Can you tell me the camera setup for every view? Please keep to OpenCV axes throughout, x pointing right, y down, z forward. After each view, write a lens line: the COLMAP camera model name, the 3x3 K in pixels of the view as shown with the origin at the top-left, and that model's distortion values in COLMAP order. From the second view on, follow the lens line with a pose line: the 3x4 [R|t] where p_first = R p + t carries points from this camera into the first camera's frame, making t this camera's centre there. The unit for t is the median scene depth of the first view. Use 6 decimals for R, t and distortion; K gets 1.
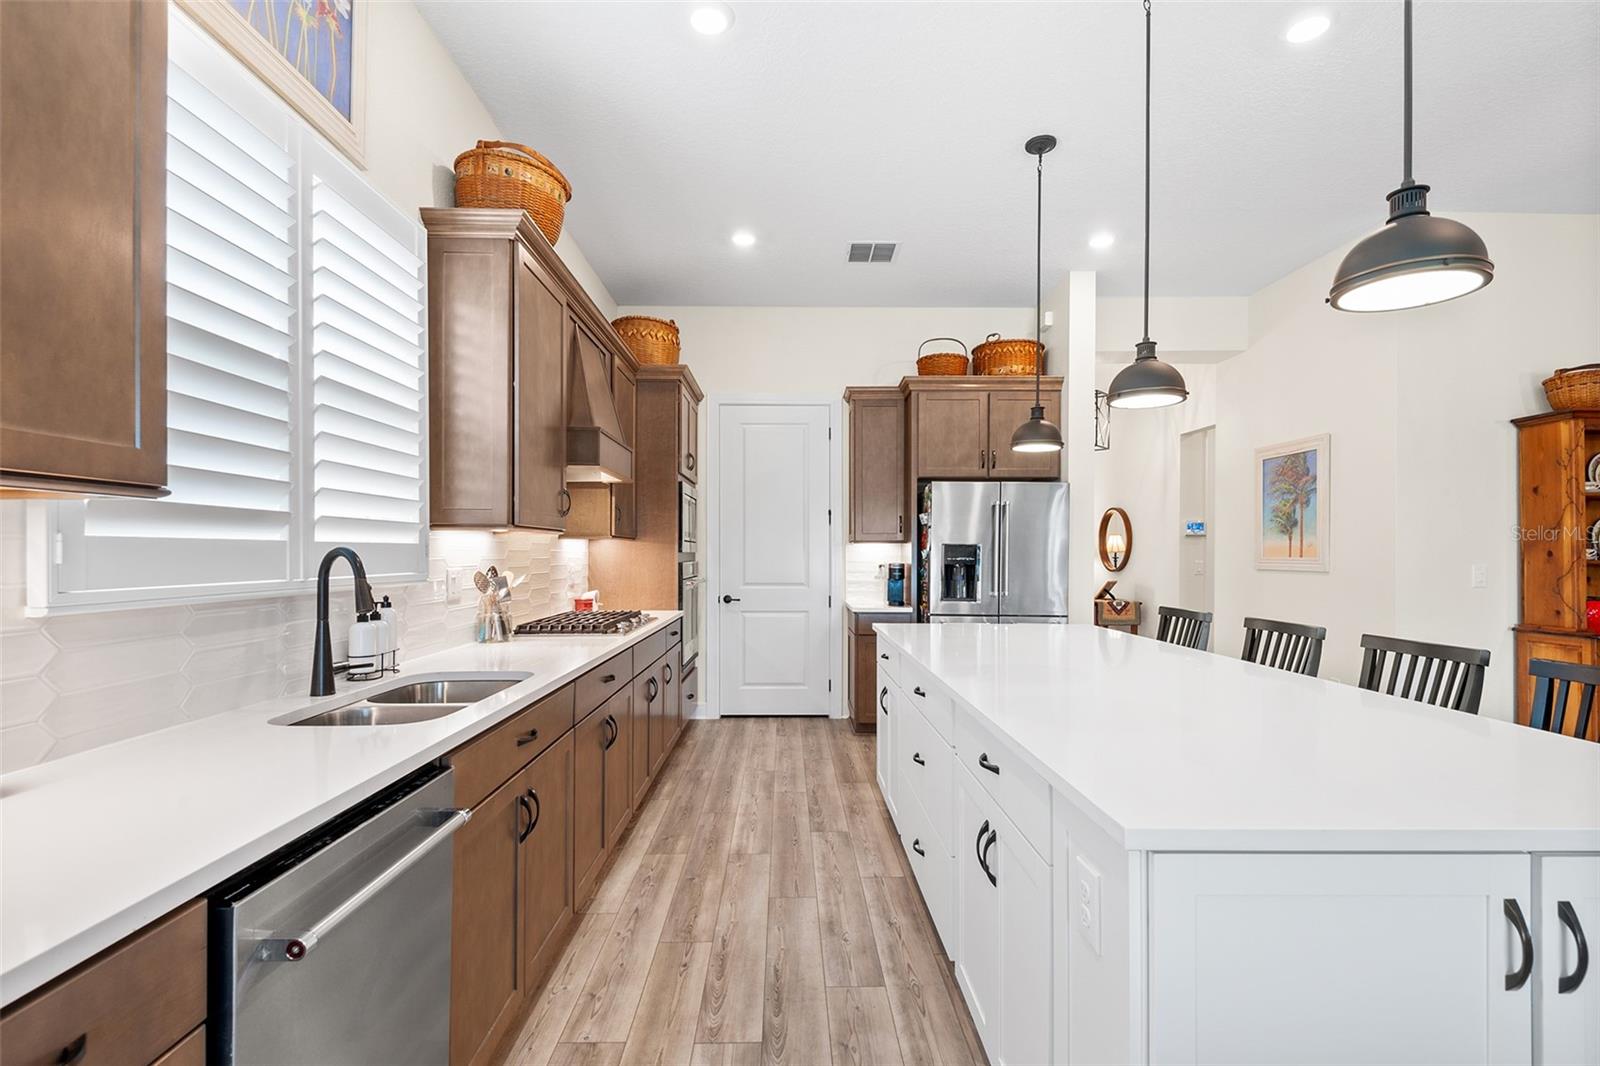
lens RADIAL K [[730.3, 0, 790.8], [0, 730.3, 548.2], [0, 0, 1]] dist [0.049627, -0.033945]
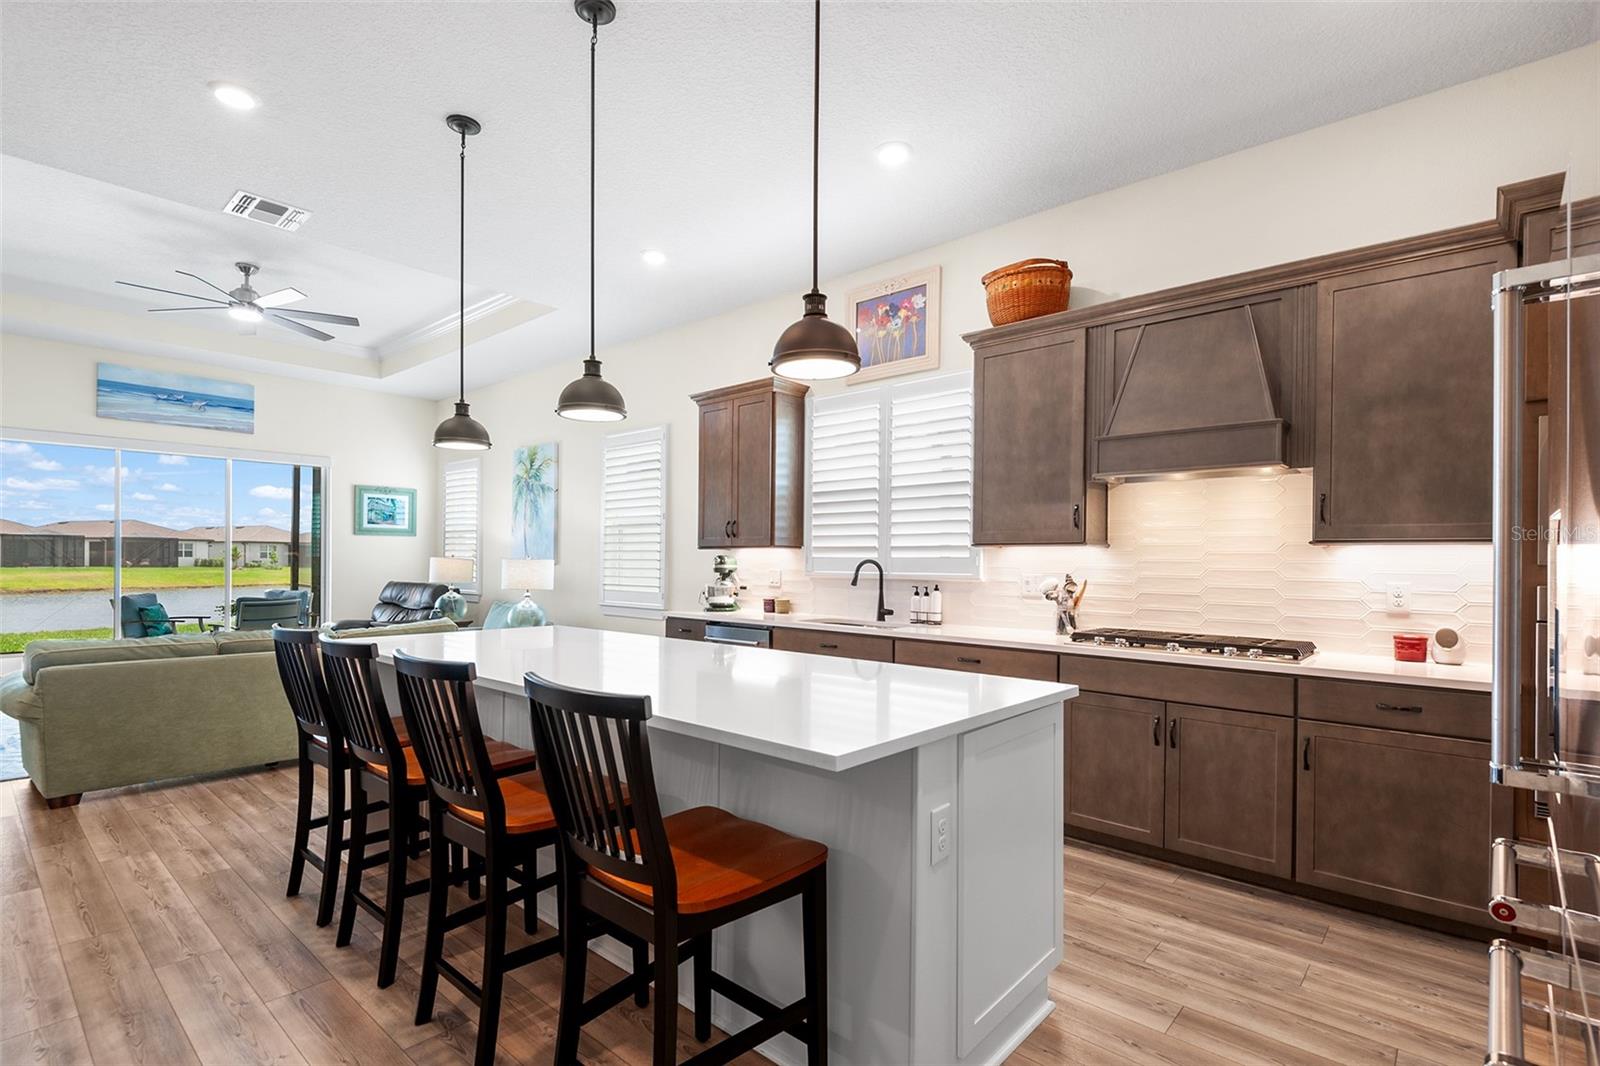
lens RADIAL K [[760.1, 0, 793.7], [0, 760.1, 560.8], [0, 0, 1]] dist [0.045611, -0.029935]
pose [[-0.678535, -0.007905, -0.734525, 0.595339], [-0.004768, 0.999968, -0.006357, 0.008829], [0.734552, -0.000811, -0.678552, 1.062695]]
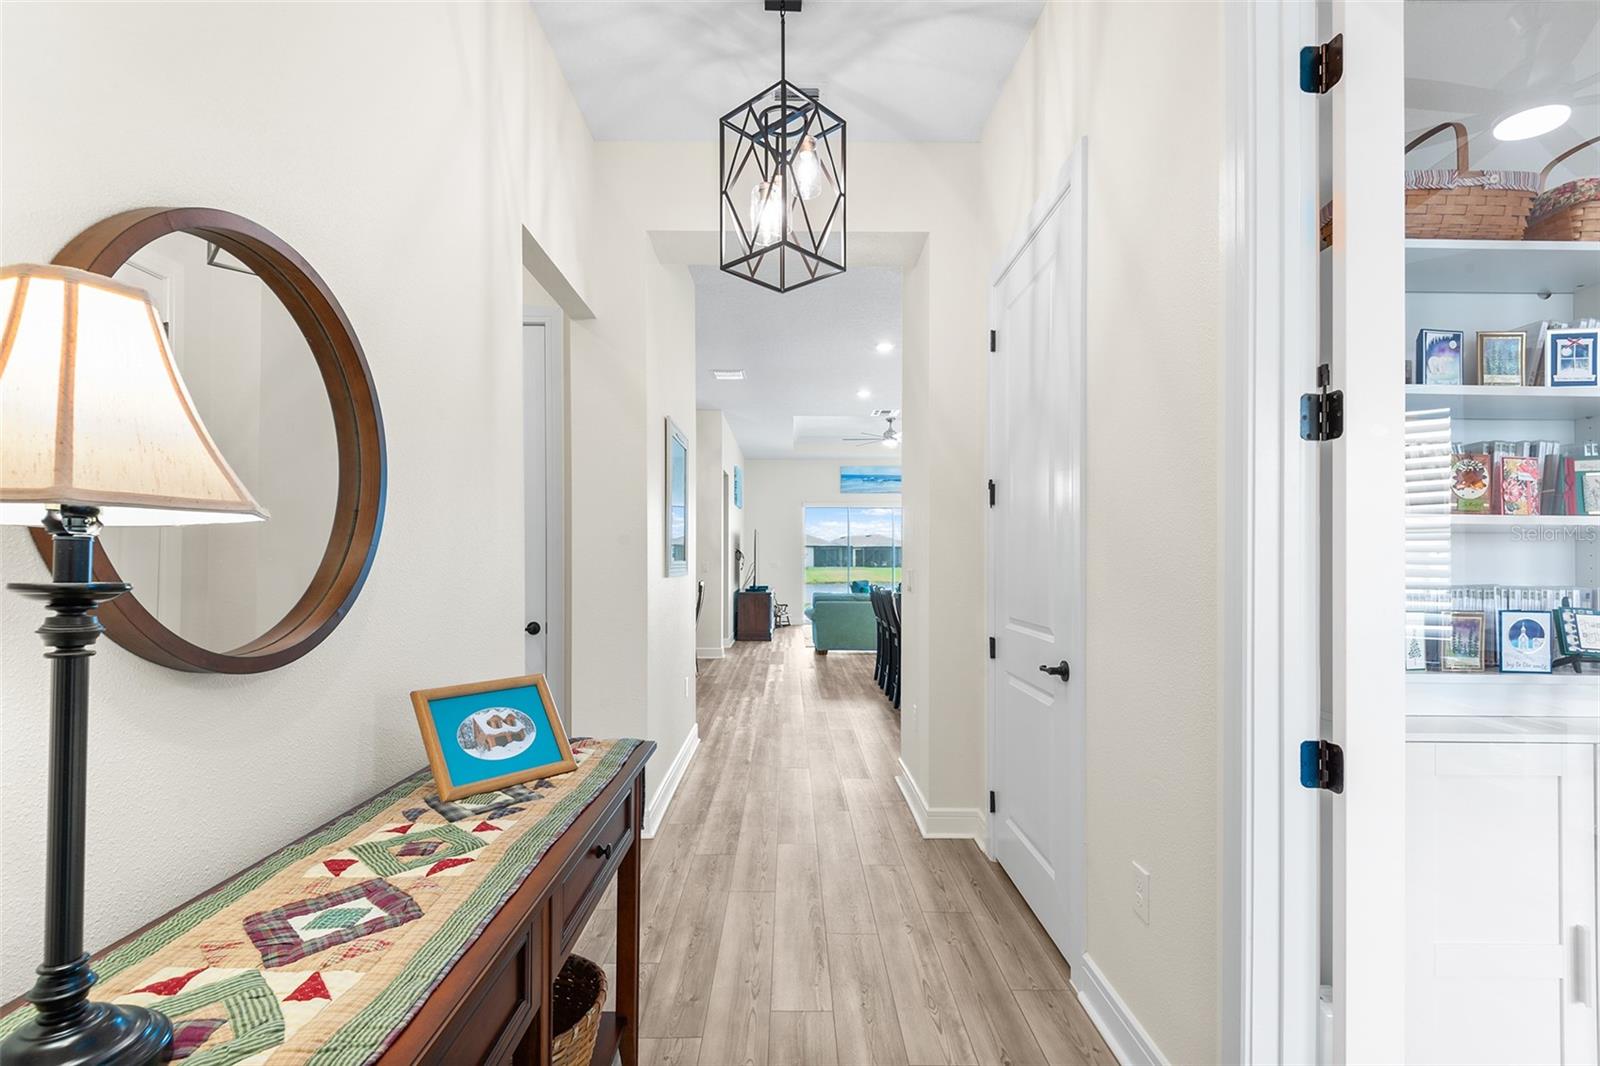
lens RADIAL K [[748.6, 0, 772.1], [0, 748.6, 549.8], [0, 0, 1]] dist [-0.000697, -0.000095]
pose [[-0.999550, -0.008445, 0.028772, 0.600212], [-0.008981, 0.999788, -0.018539, 0.013360], [-0.028609, -0.018789, -0.999414, 2.112976]]
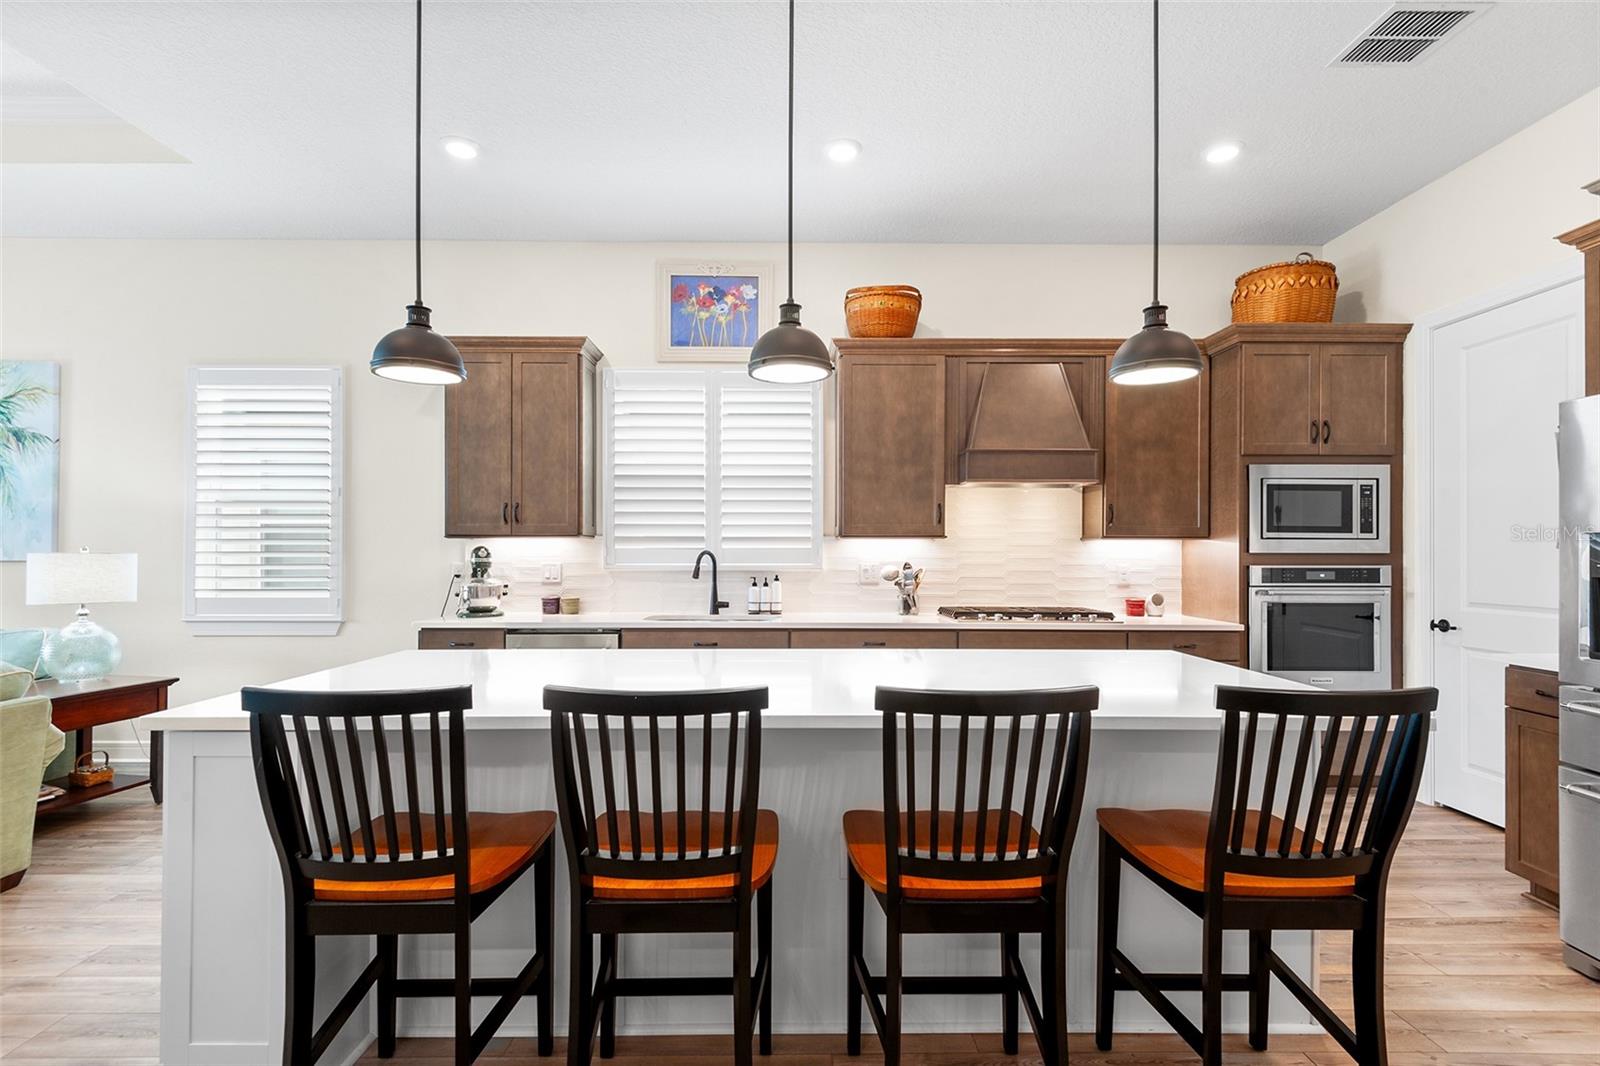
lens RADIAL K [[740.8, 0, 796.9], [0, 740.8, 555.5], [0, 0, 1]] dist [0.041684, -0.028068]
pose [[-0.002487, -0.001669, -0.999996, 0.730827], [0.004800, 0.999987, -0.001680, 0.008487], [0.999985, -0.004804, -0.002479, 0.544628]]
